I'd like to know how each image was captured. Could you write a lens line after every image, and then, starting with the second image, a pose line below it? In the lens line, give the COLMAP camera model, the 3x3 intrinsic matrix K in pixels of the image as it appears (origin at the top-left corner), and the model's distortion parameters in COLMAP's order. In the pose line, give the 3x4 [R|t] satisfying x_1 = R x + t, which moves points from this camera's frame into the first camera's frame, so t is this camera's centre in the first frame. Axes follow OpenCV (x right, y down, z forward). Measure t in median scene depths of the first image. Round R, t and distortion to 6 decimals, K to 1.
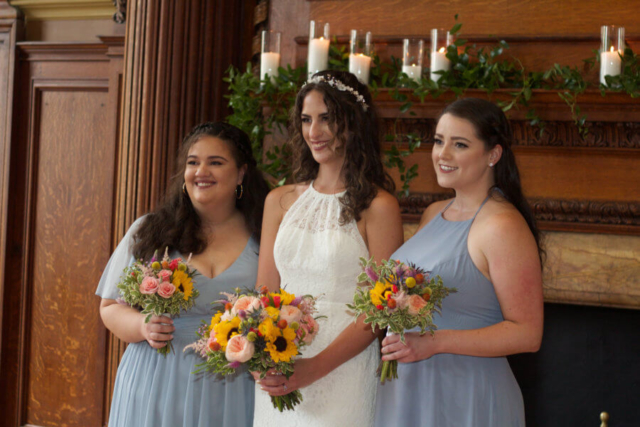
lens RADIAL K [[1511.8, 0, 320.0], [0, 1511.8, 213.5], [0, 0, 1]] dist [-0.069113, 0.000043]
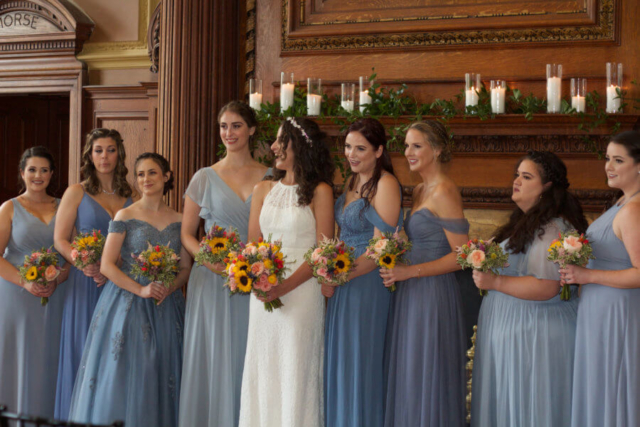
lens RADIAL K [[1511.8, 0, 320.0], [0, 1511.8, 213.5], [0, 0, 1]] dist [-0.069113, 0.000043]
pose [[0.999038, -0.027814, -0.033893, 0.078465], [0.027976, 0.999599, 0.004309, 0.006699], [0.033759, -0.005253, 0.999416, -0.487900]]
